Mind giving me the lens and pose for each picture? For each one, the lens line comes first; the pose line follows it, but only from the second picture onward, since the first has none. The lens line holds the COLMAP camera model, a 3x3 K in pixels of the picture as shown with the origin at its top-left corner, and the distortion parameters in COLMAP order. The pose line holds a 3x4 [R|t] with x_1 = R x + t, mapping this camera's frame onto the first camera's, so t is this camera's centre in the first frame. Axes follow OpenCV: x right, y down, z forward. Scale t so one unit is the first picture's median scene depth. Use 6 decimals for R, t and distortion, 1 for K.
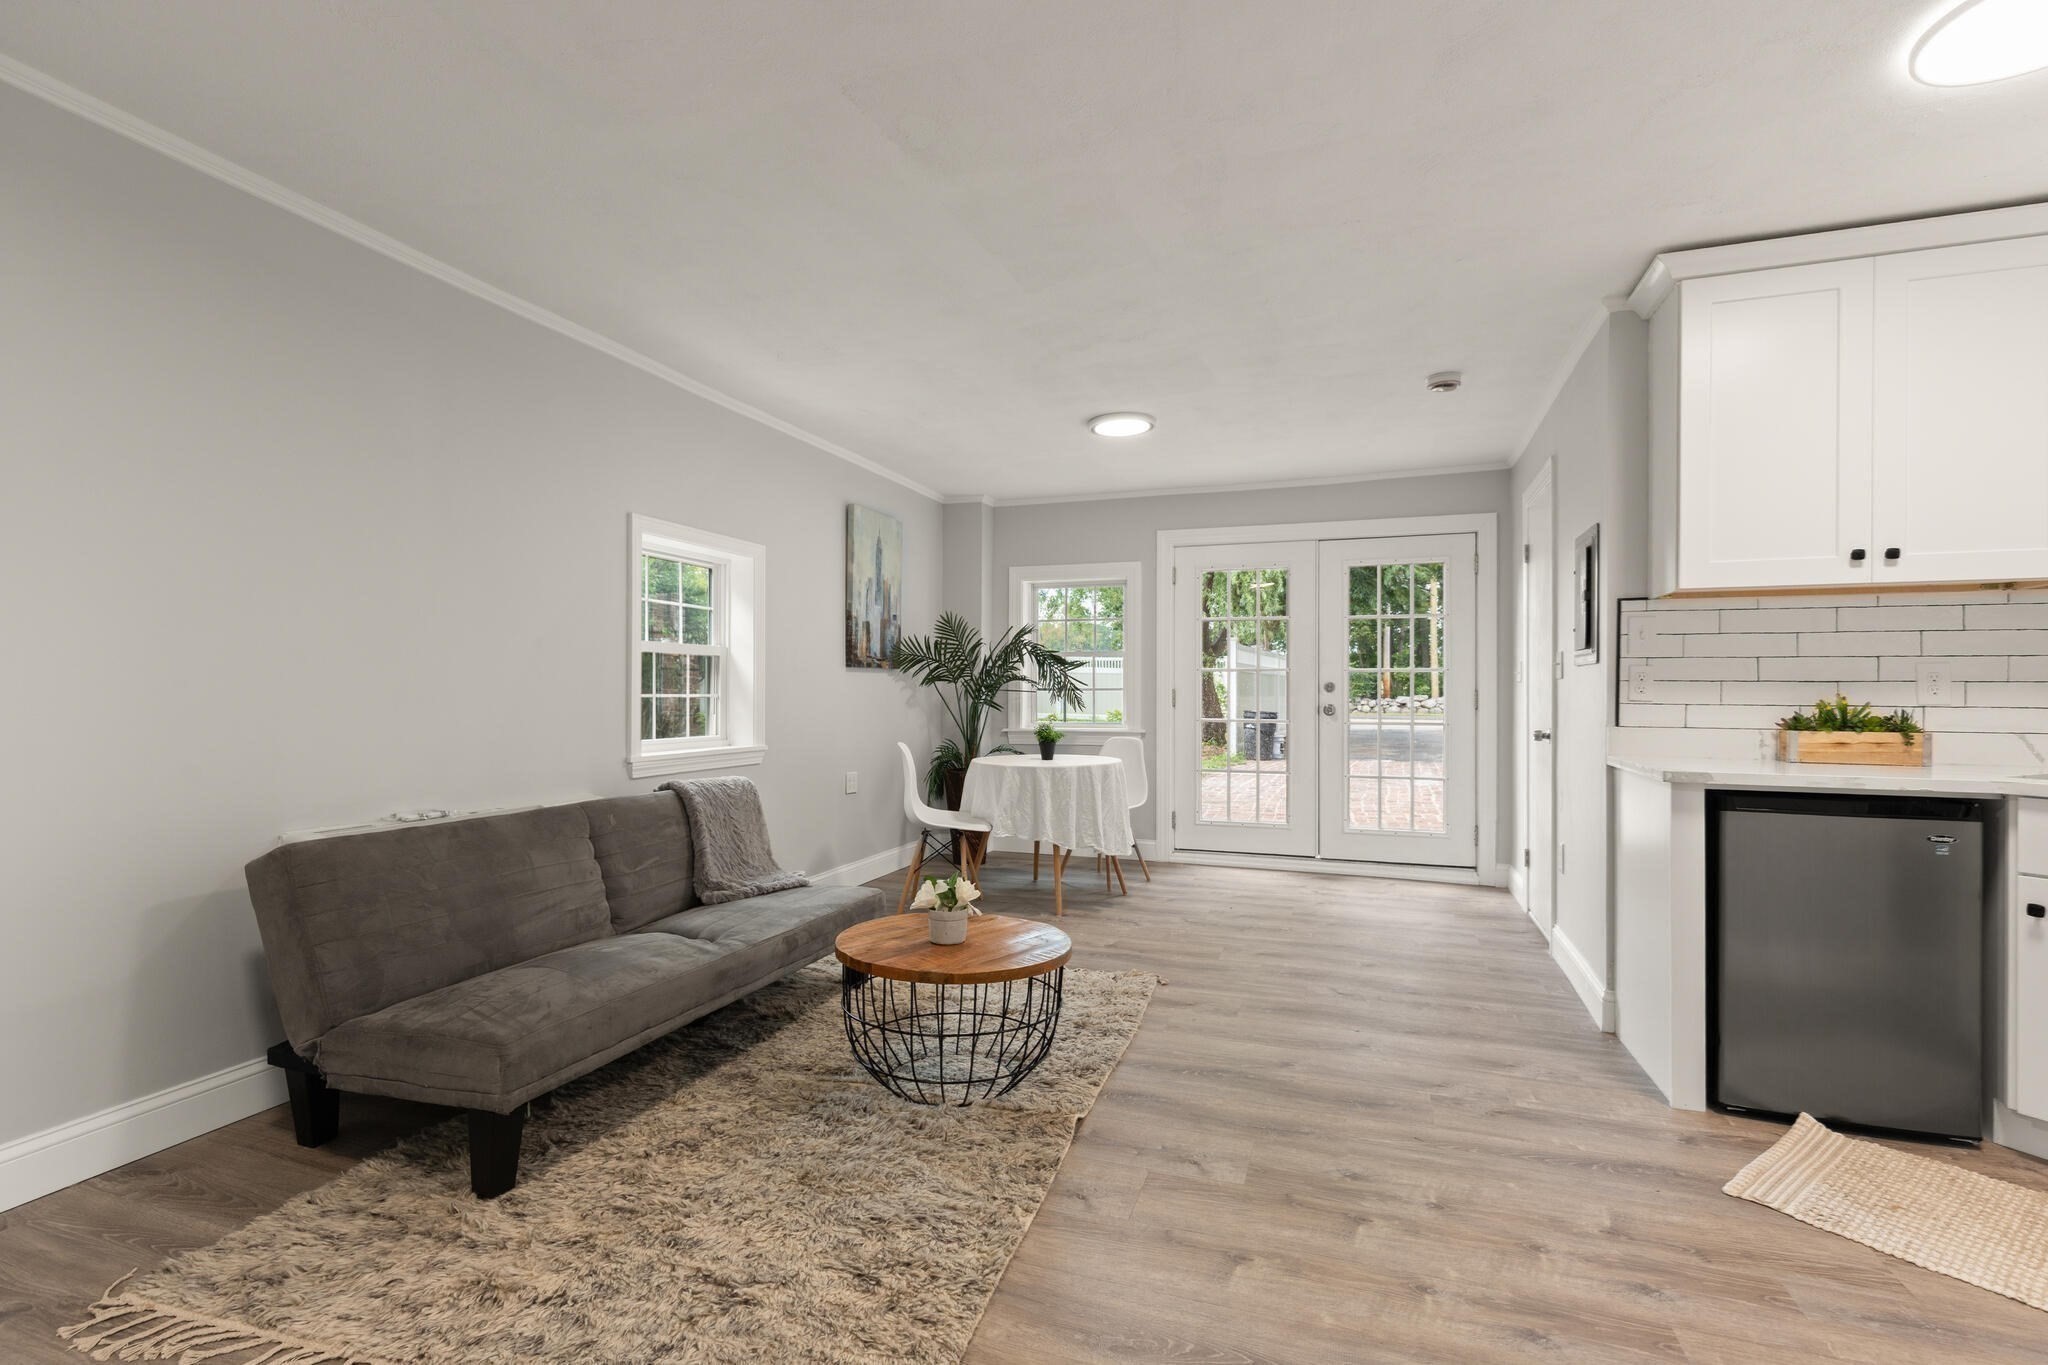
lens RADIAL K [[933.0, 0, 1030.6], [0, 933.0, 688.2], [0, 0, 1]] dist [0.006799, -0.000341]
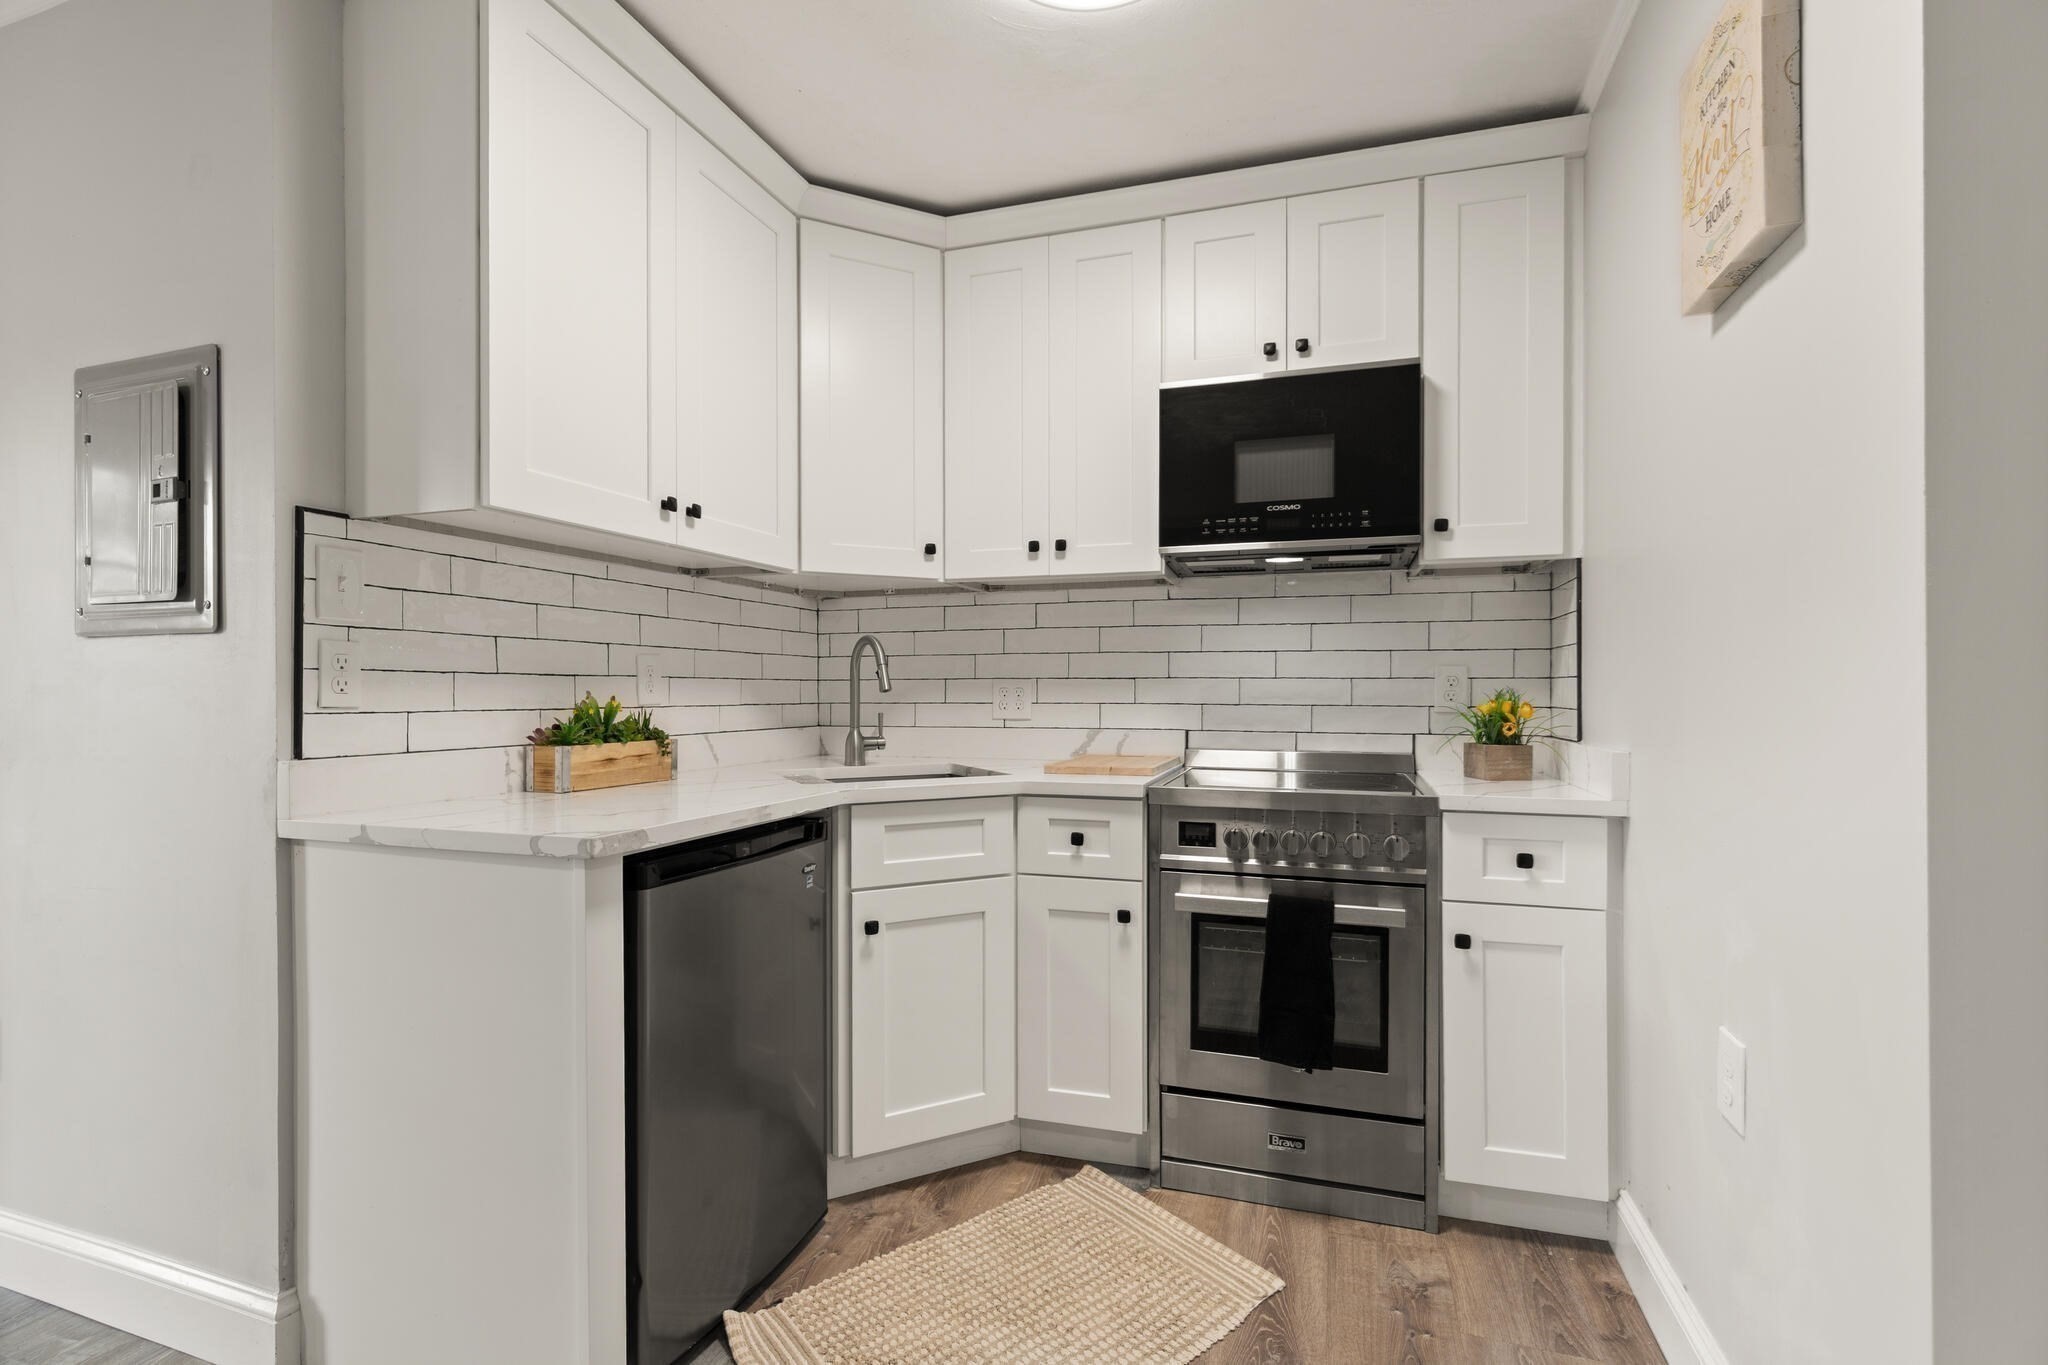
lens RADIAL K [[933.0, 0, 1024.1], [0, 933.0, 683.7], [0, 0, 1]] dist [0.006799, -0.000341]
pose [[-0.027646, 0.002564, 0.999614, 0.120362], [-0.002313, 0.999994, -0.002629, 0.000685], [-0.999615, -0.002385, -0.027640, 0.675663]]
